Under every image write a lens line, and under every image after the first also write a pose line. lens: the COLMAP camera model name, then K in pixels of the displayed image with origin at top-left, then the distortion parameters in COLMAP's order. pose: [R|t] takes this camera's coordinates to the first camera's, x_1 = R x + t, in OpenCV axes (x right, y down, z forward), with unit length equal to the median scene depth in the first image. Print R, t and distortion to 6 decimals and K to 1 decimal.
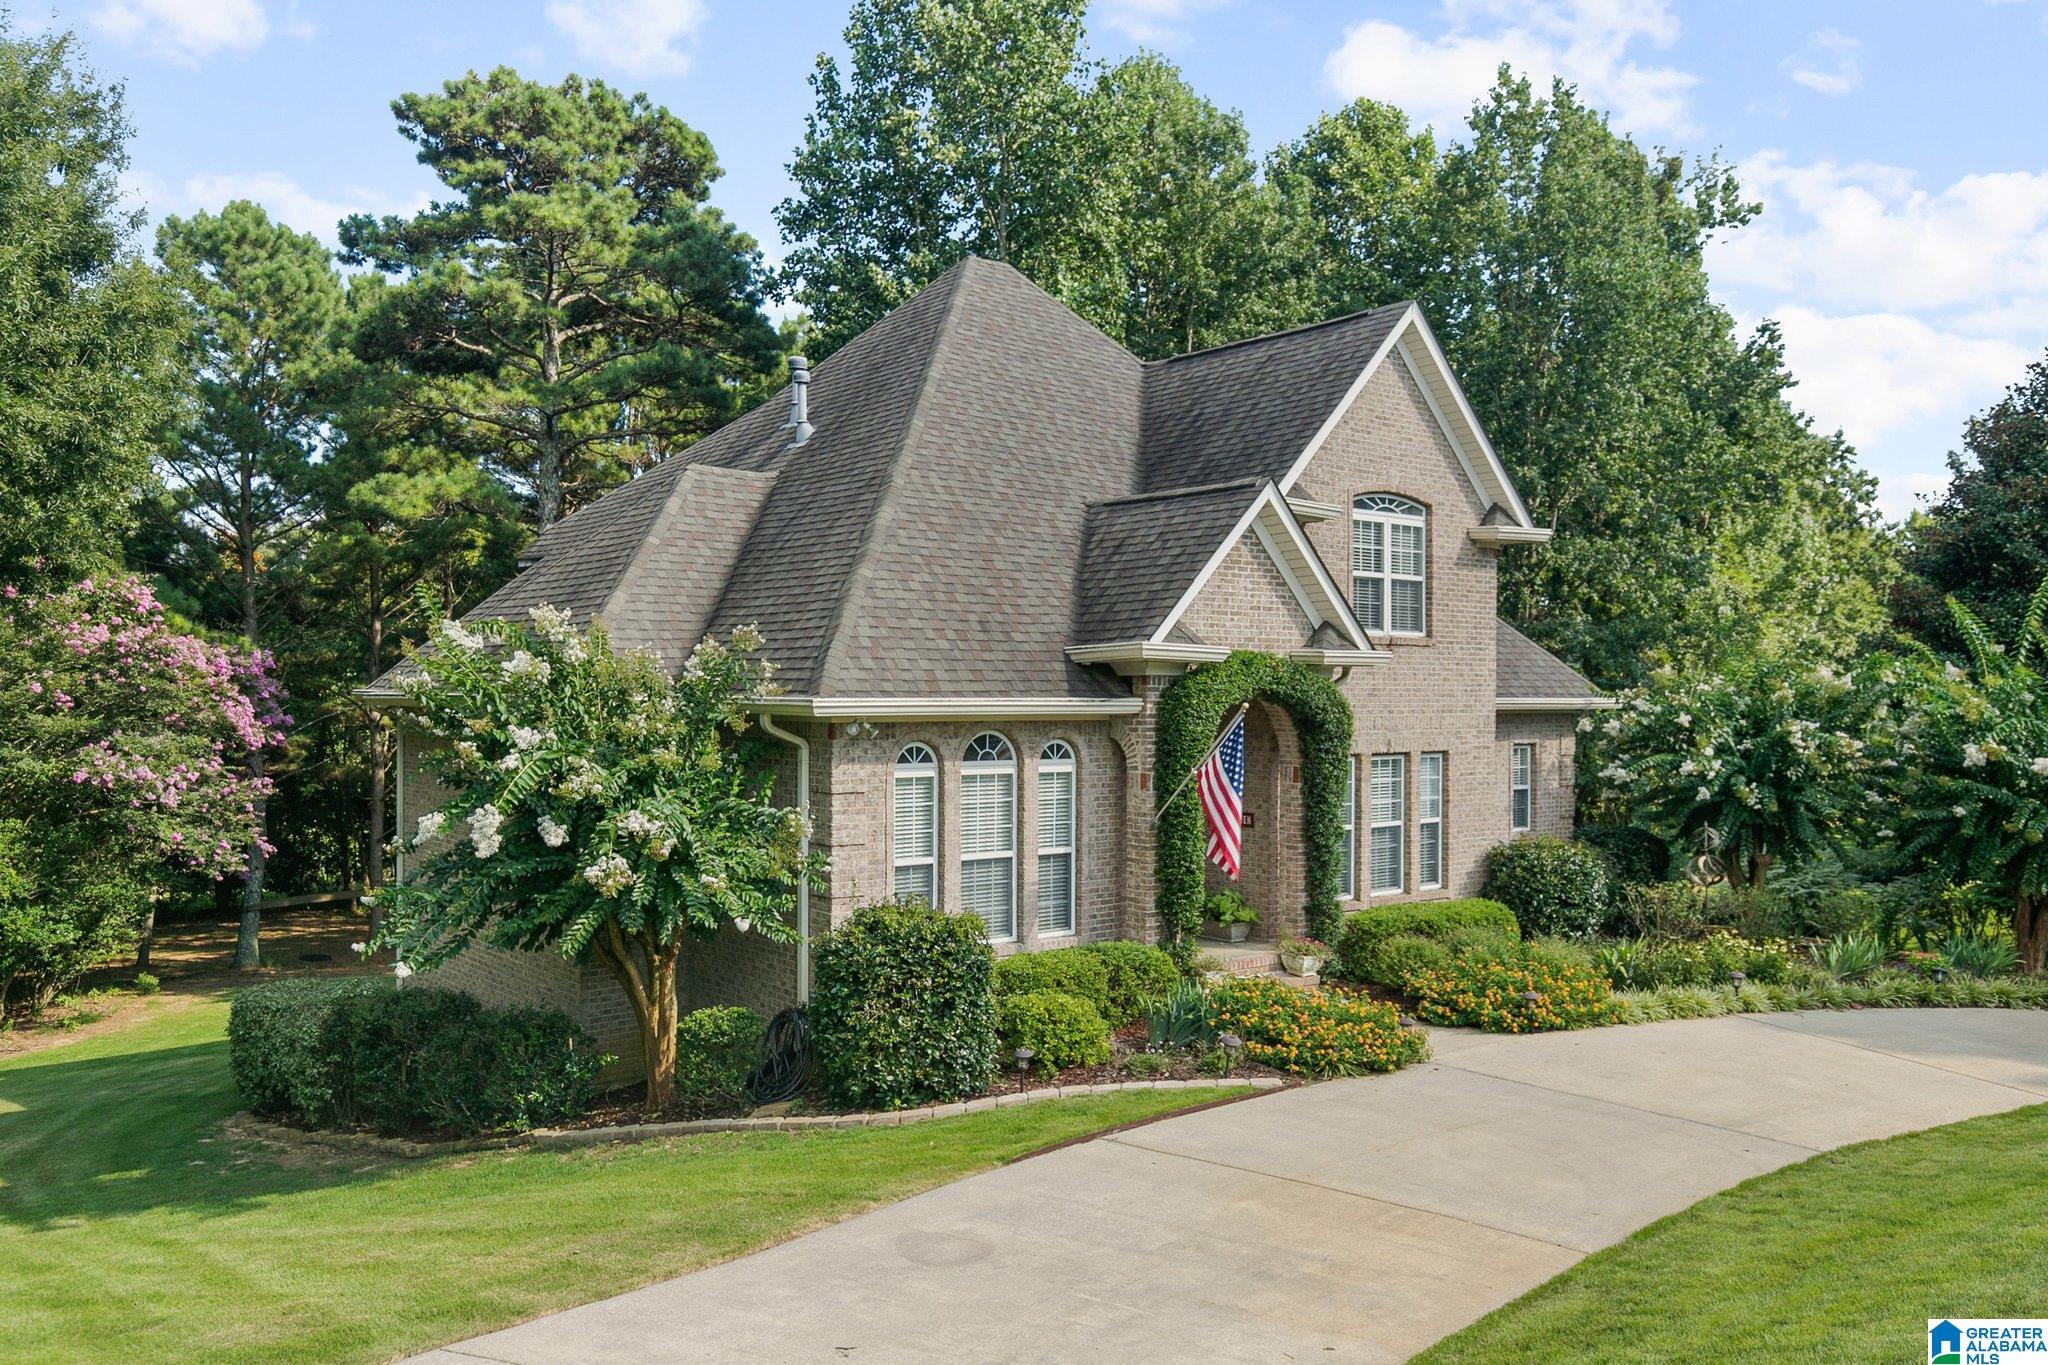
lens RADIAL K [[1571.6, 0, 1022.2], [0, 1571.6, 685.4], [0, 0, 1]] dist [0.006967, 0.003894]
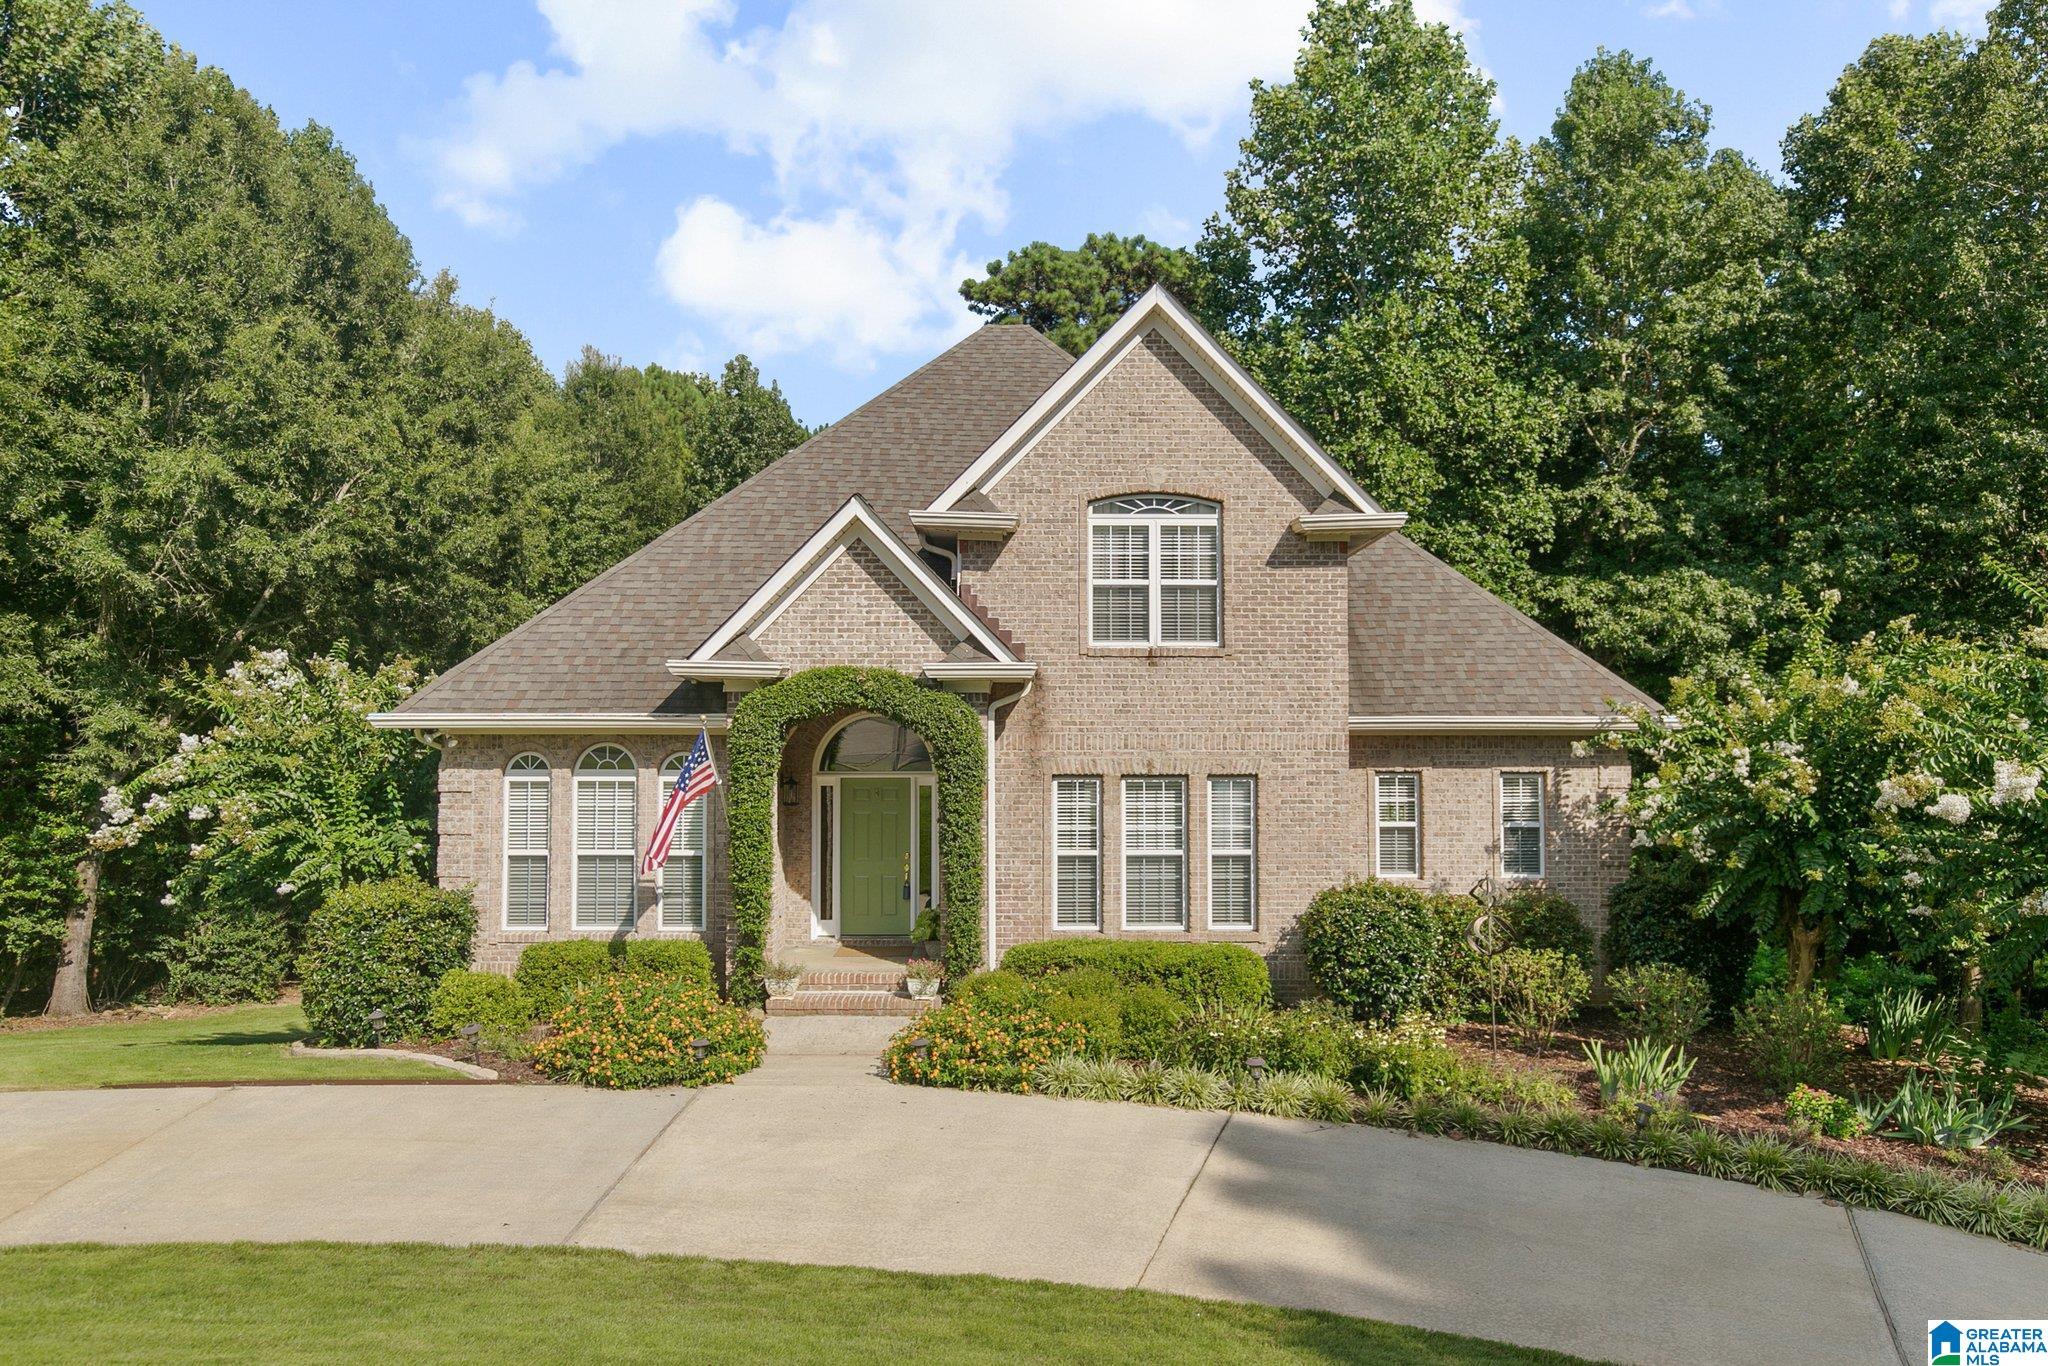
lens RADIAL K [[1304.1, 0, 1028.0], [0, 1304.1, 680.7], [0, 0, 1]] dist [0.004167, -0.000119]
pose [[0.782021, -0.030472, -0.622507, 0.650068], [0.004902, 0.999074, -0.042747, 0.020406], [0.623233, 0.030377, 0.781446, 0.357700]]
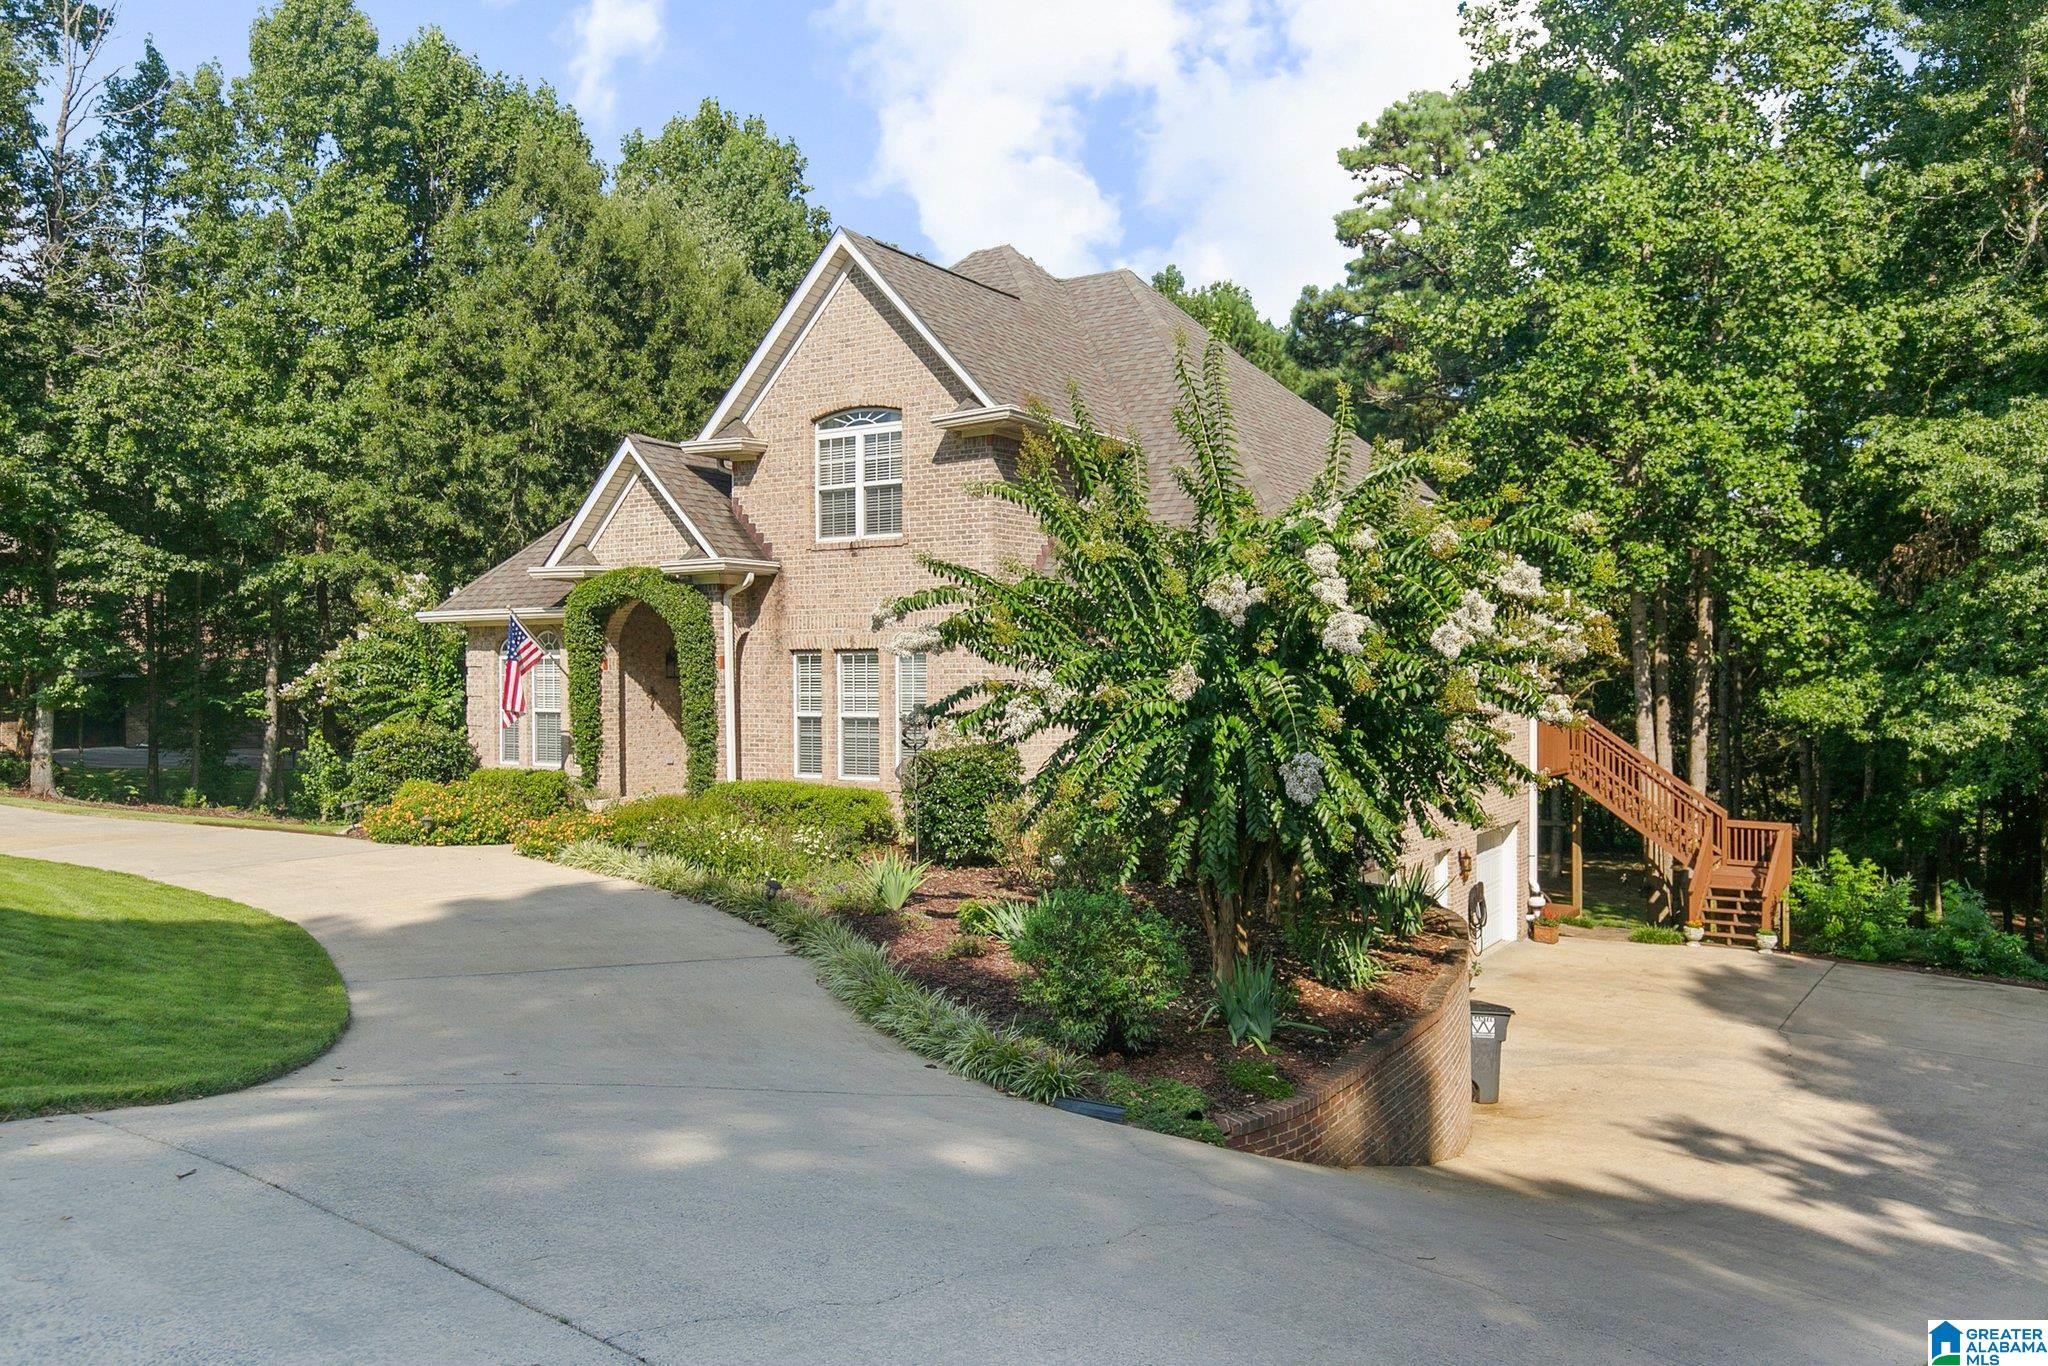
lens RADIAL K [[1475.0, 0, 1021.9], [0, 1475.0, 684.9], [0, 0, 1]] dist [0.006920, 0.000688]
pose [[0.320377, 0.002753, -0.947286, 1.226488], [0.008589, 0.999946, 0.005811, 0.062511], [0.947251, -0.009998, 0.320336, 0.781969]]
